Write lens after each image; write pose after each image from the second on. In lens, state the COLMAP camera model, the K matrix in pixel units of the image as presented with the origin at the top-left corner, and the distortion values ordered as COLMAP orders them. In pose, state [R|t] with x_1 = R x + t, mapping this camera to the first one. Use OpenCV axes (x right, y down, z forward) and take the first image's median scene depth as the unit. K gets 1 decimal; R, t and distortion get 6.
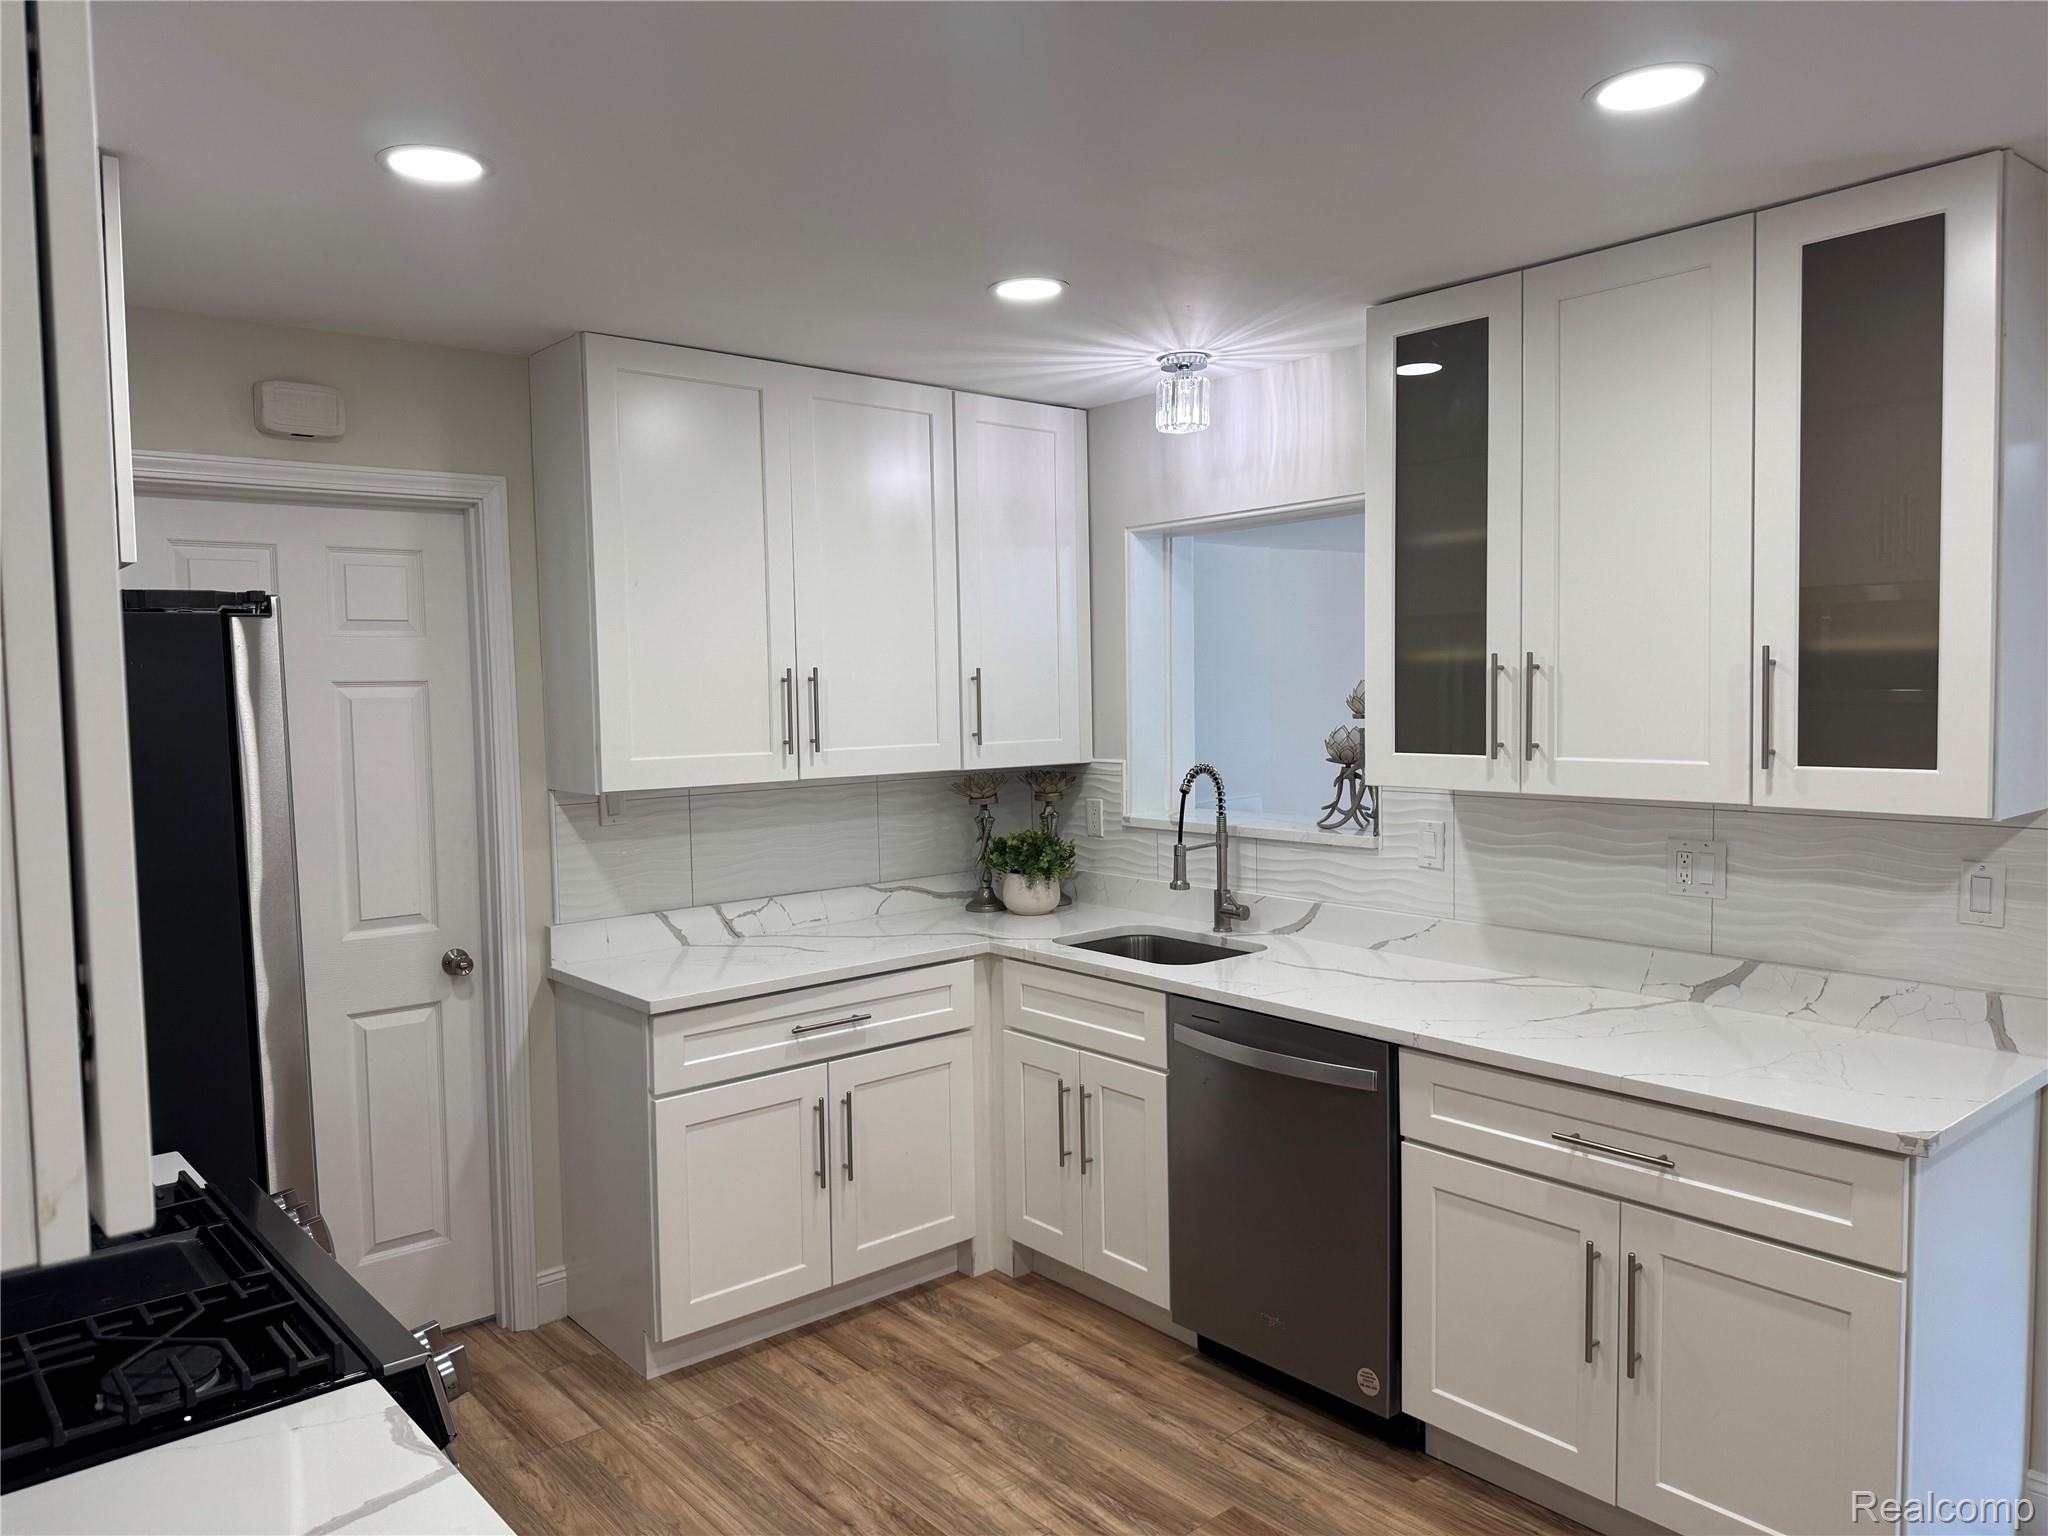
lens RADIAL K [[1432.9, 0, 1011.6], [0, 1432.9, 764.3], [0, 0, 1]] dist [0.059105, -0.083934]
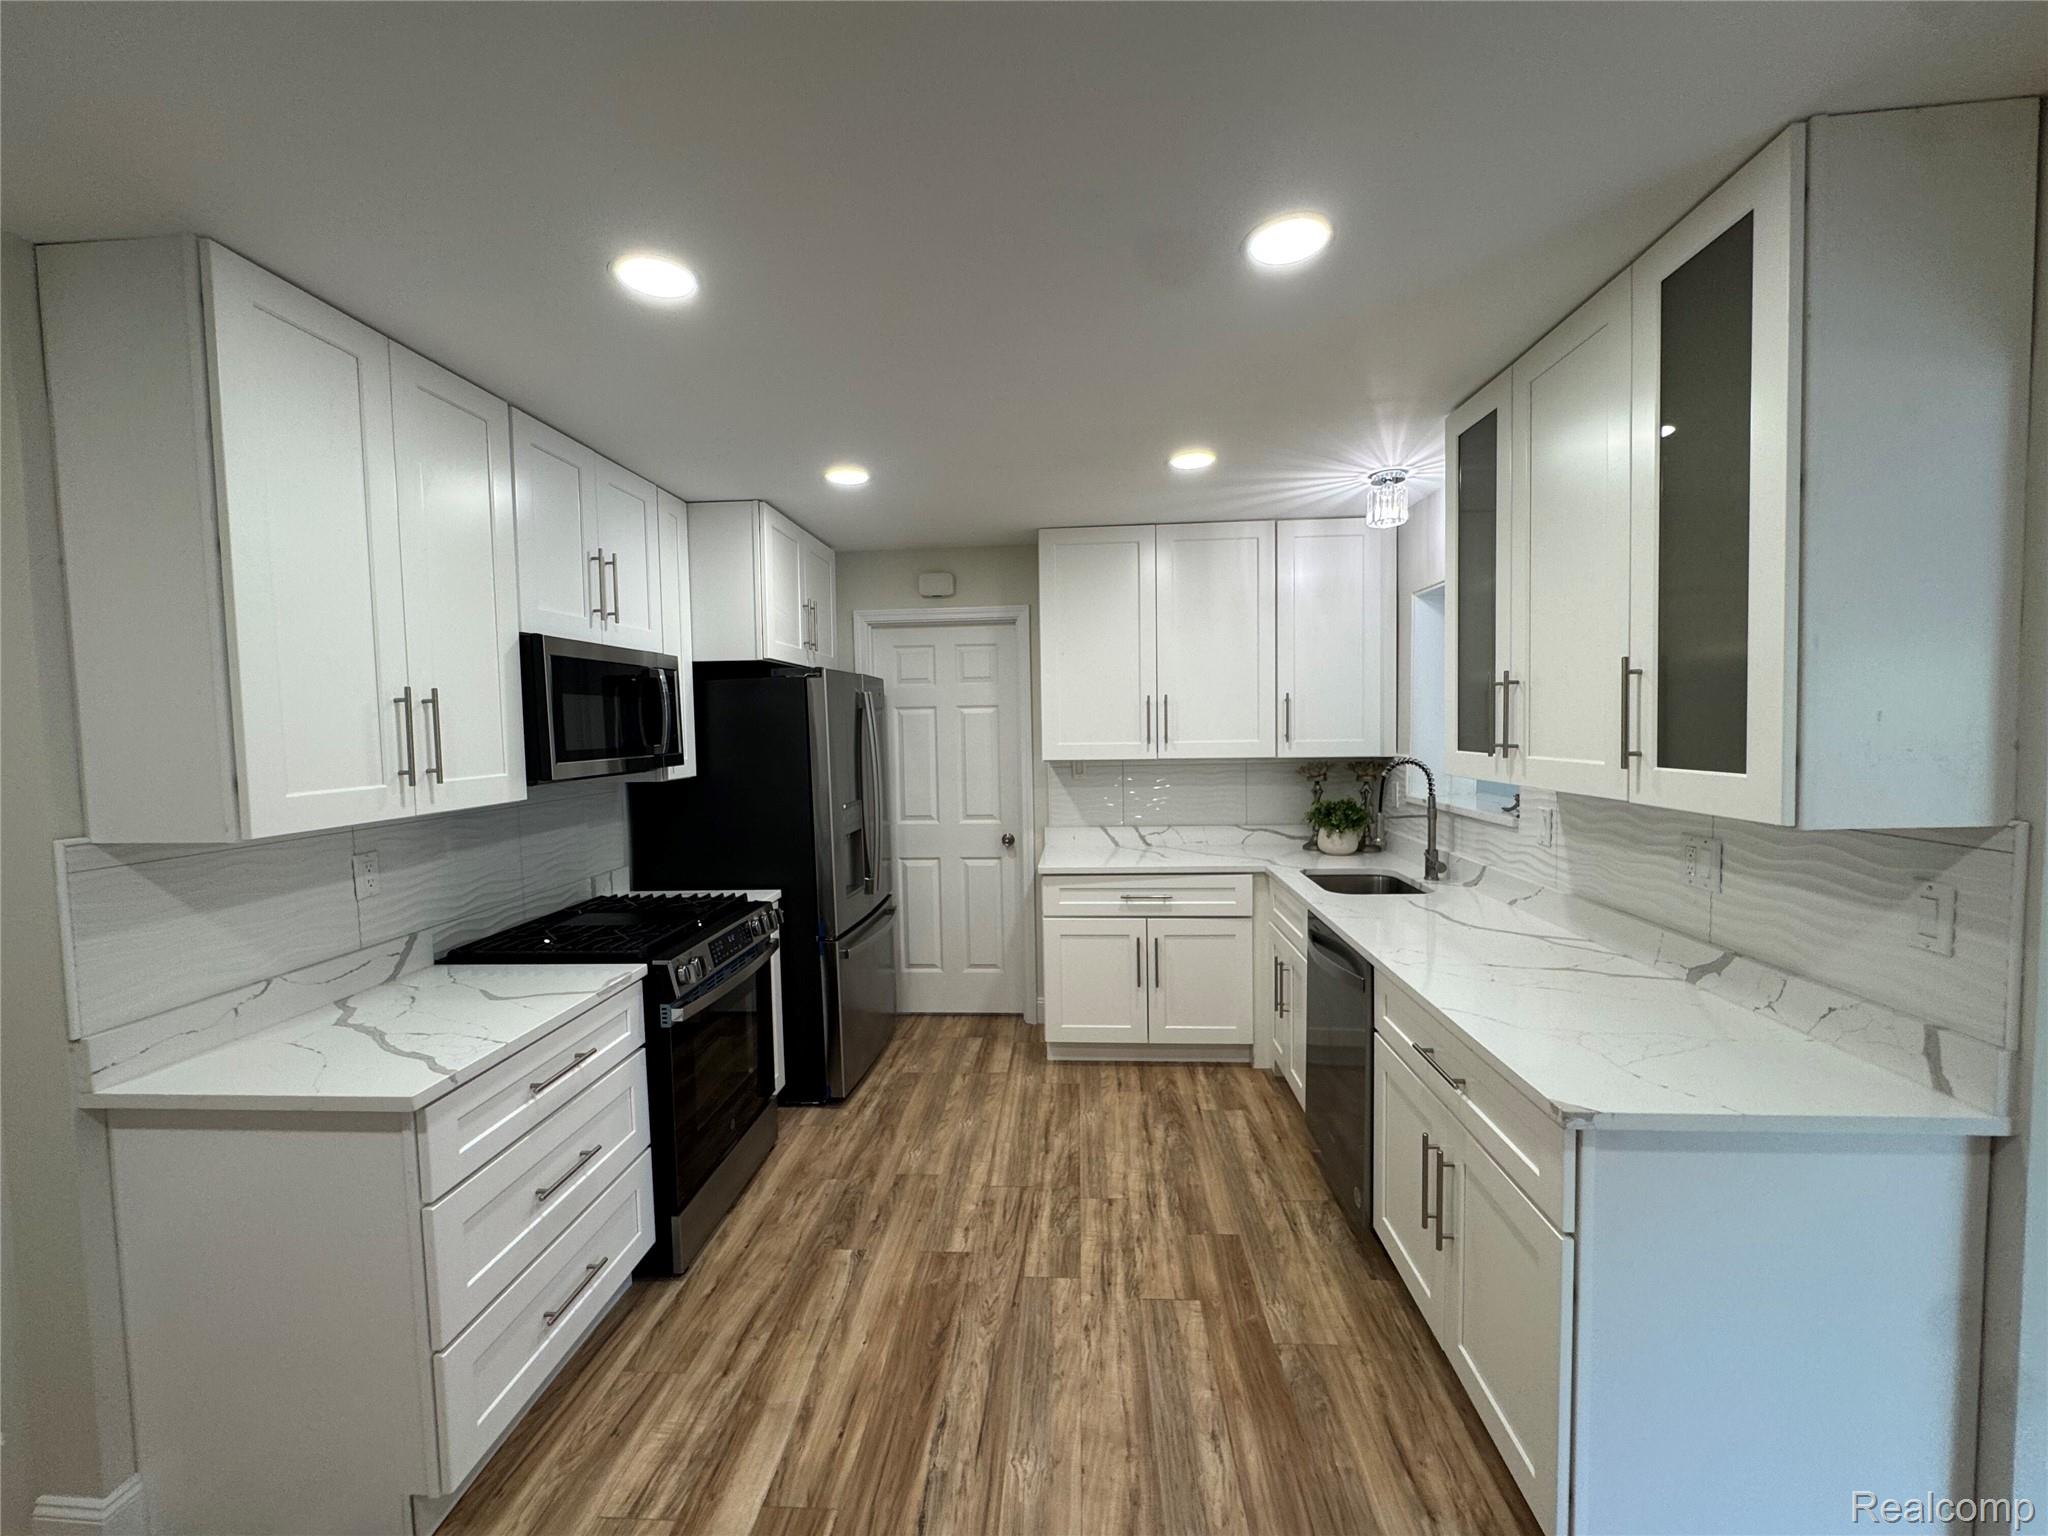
lens RADIAL K [[818.5, 0, 1024.2], [0, 818.5, 767.6], [0, 0, 1]] dist [-0.004022, 0.000699]
pose [[0.716545, 0.042107, -0.696268, 0.495301], [-0.033348, 0.999103, 0.026101, 0.000874], [0.696743, 0.004517, 0.717307, 0.184345]]
